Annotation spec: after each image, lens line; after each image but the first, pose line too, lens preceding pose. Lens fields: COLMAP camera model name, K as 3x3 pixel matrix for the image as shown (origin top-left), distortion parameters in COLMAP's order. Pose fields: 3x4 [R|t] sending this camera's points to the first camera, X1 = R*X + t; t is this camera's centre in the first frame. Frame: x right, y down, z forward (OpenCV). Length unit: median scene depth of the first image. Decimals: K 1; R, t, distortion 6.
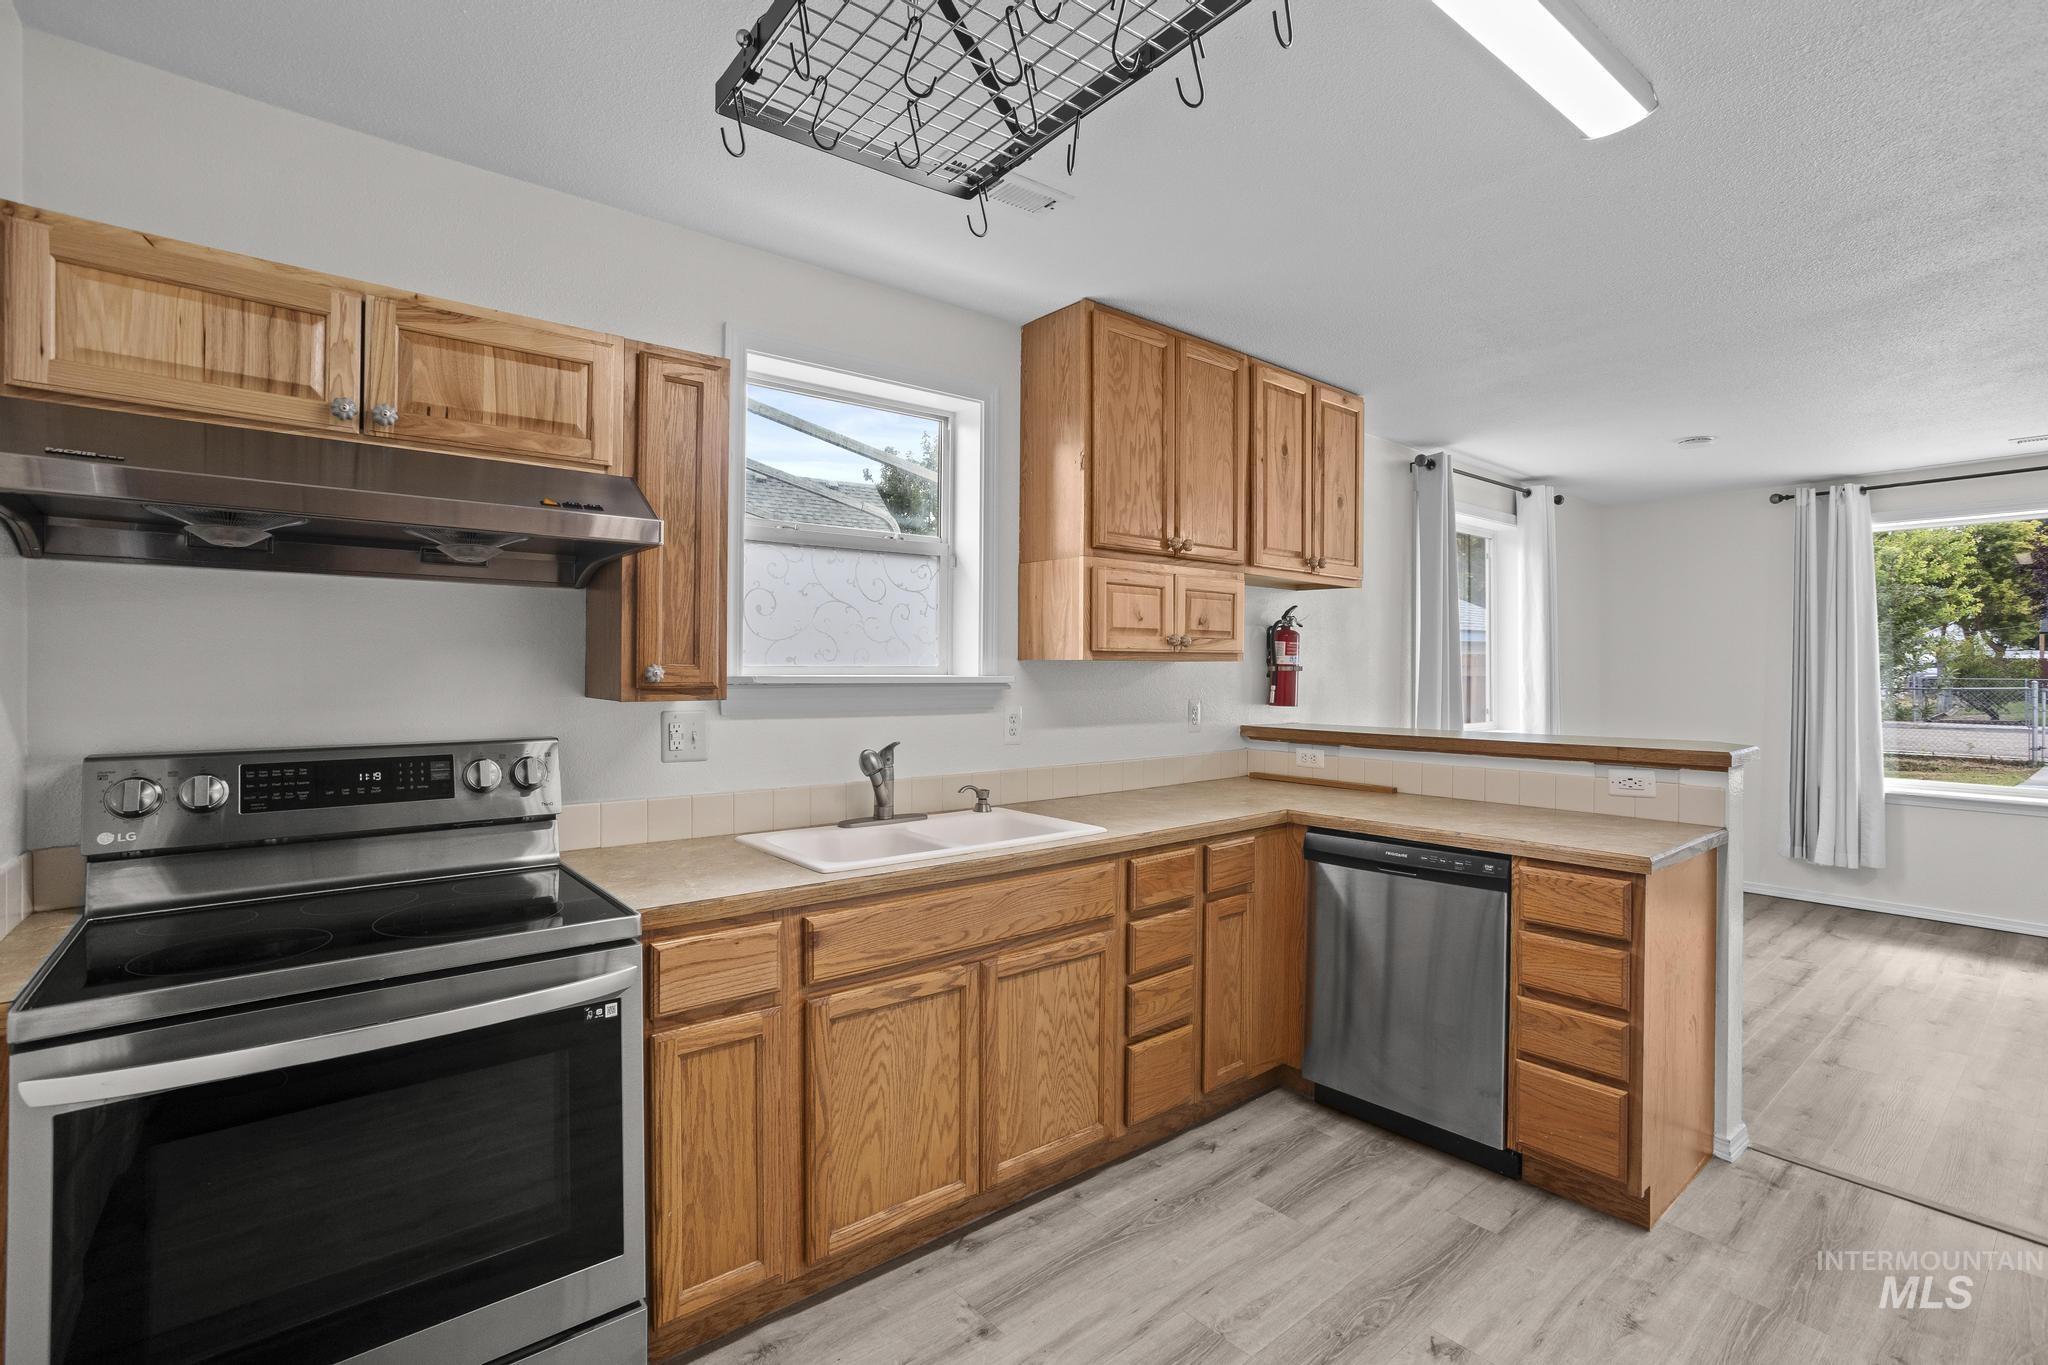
lens RADIAL K [[923.8, 0, 1023.5], [0, 923.8, 675.0], [0, 0, 1]] dist [0.003488, 0.000599]
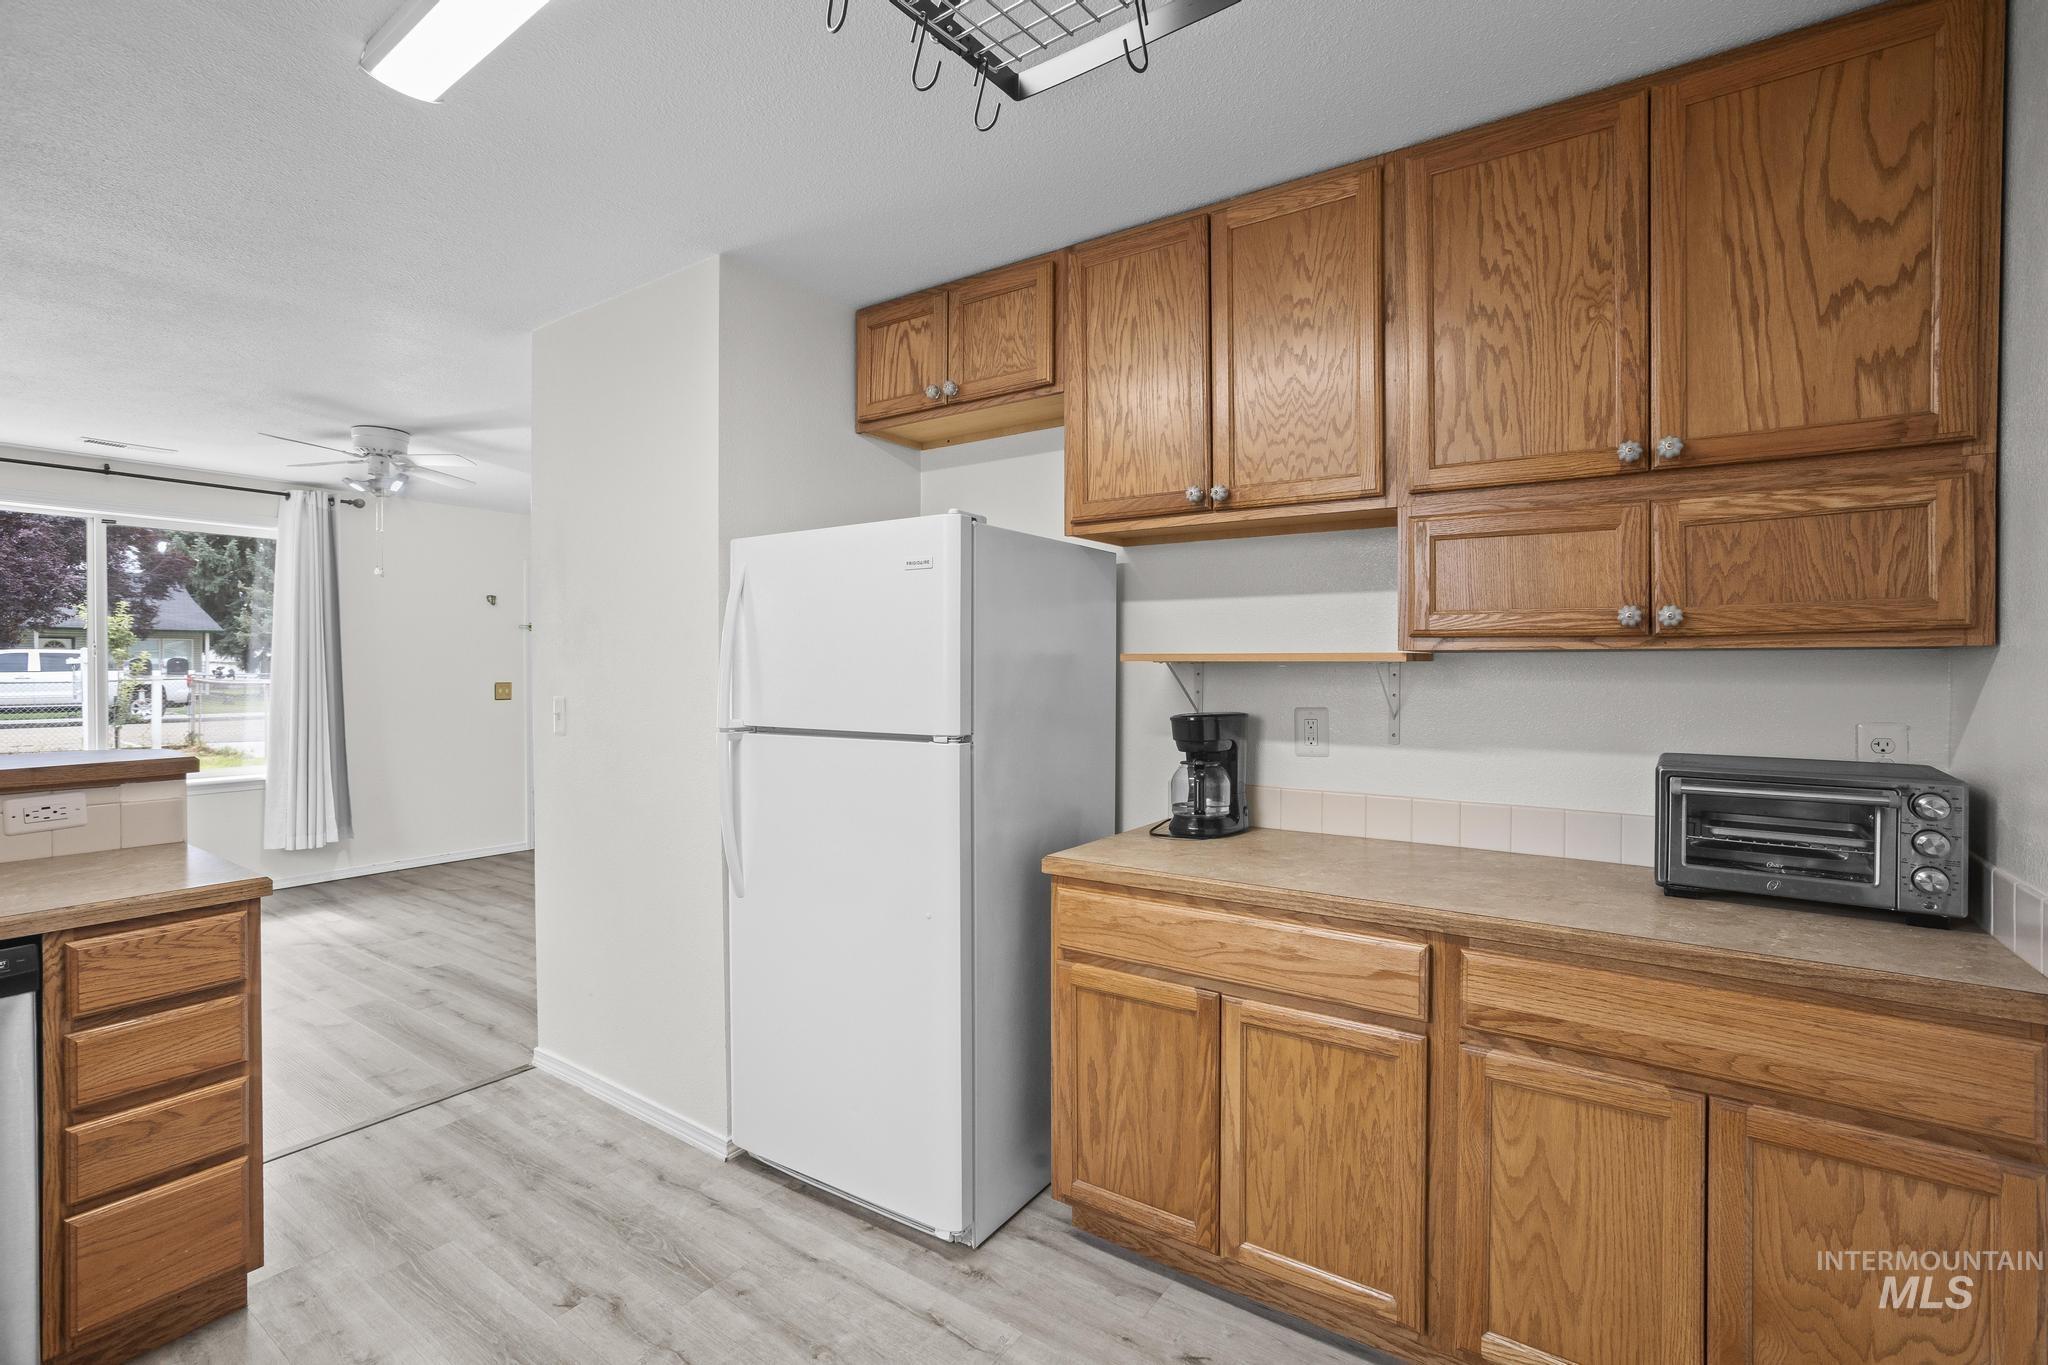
lens RADIAL K [[923.8, 0, 1022.5], [0, 923.8, 677.8], [0, 0, 1]] dist [0.003488, 0.000599]
pose [[-0.275290, -0.009204, 0.961317, -0.349812], [0.002792, 0.999942, 0.010373, -0.000245], [-0.961357, 0.005540, -0.275249, 0.513045]]
